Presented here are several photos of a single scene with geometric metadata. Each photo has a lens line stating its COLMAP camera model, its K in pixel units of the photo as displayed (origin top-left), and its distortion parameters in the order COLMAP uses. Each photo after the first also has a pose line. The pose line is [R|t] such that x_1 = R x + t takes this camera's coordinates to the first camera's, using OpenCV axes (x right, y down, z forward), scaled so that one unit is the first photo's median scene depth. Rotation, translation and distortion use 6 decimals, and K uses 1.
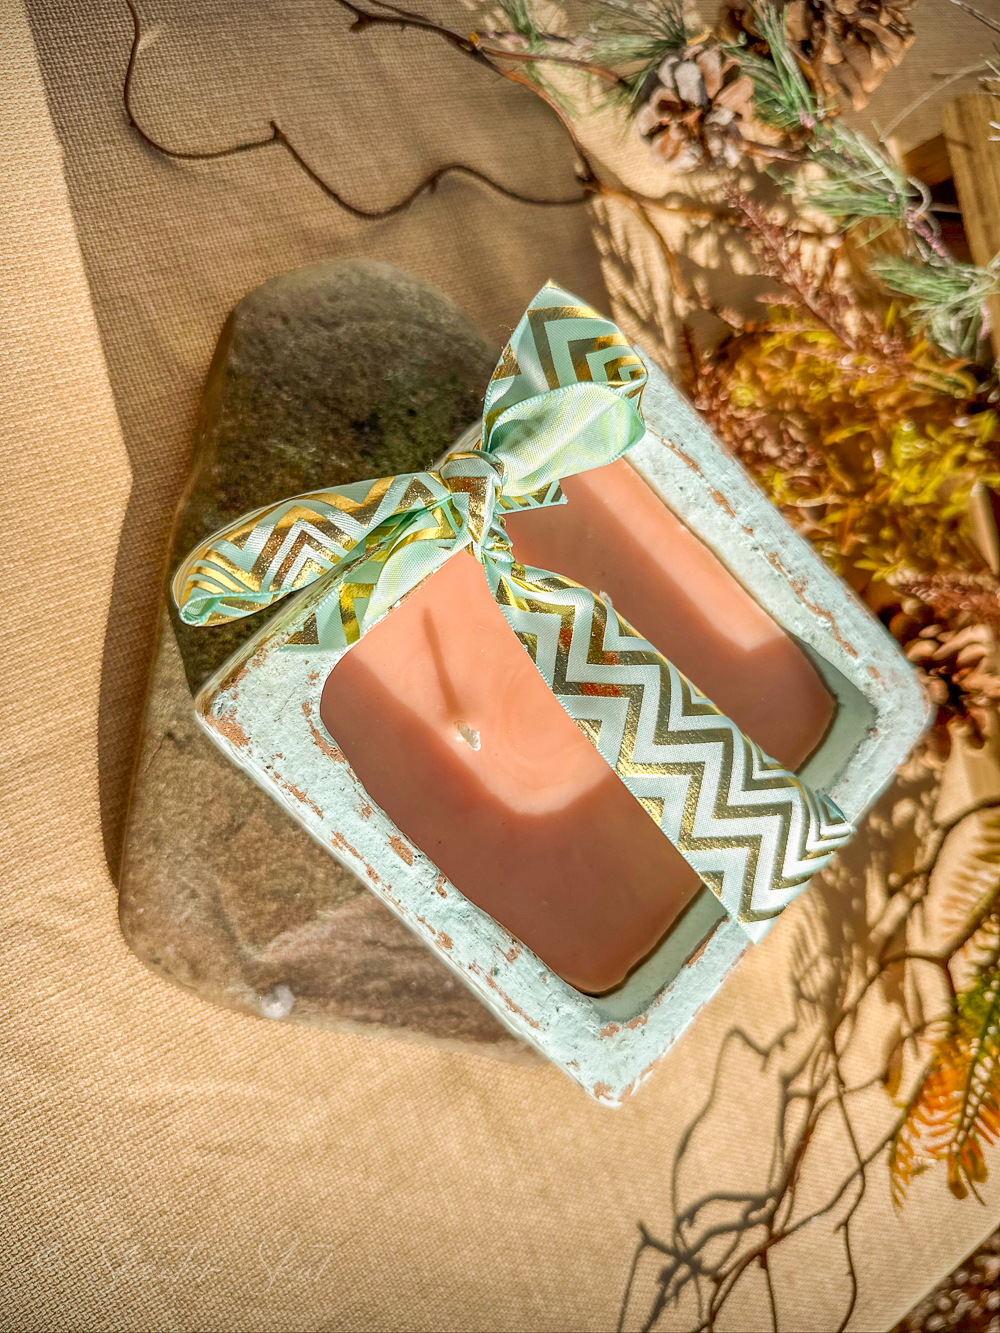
lens RADIAL K [[994.0, 0, 501.8], [0, 994.0, 663.6], [0, 0, 1]] dist [-0.046344, -0.001131]
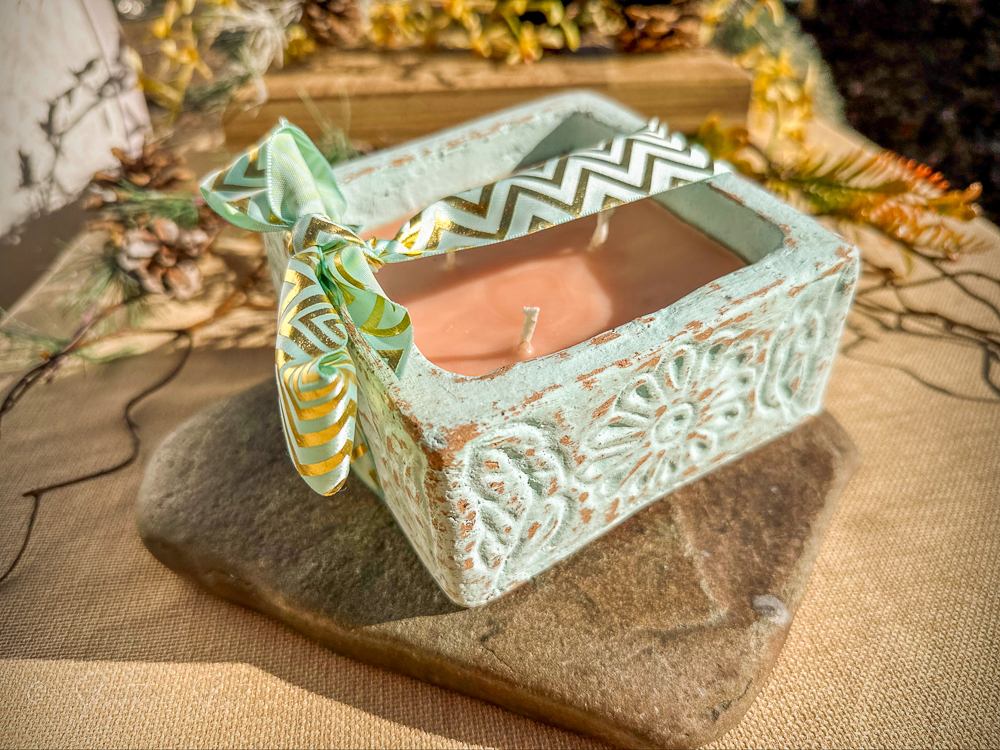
lens RADIAL K [[745.7, 0, 500.7], [0, 745.7, 383.5], [0, 0, 1]] dist [-0.046344, -0.001131]
pose [[0.211808, -0.881075, 0.422900, -0.377502], [0.972490, 0.147077, -0.180644, 0.167541], [0.096962, 0.449528, 0.887988, 0.194560]]
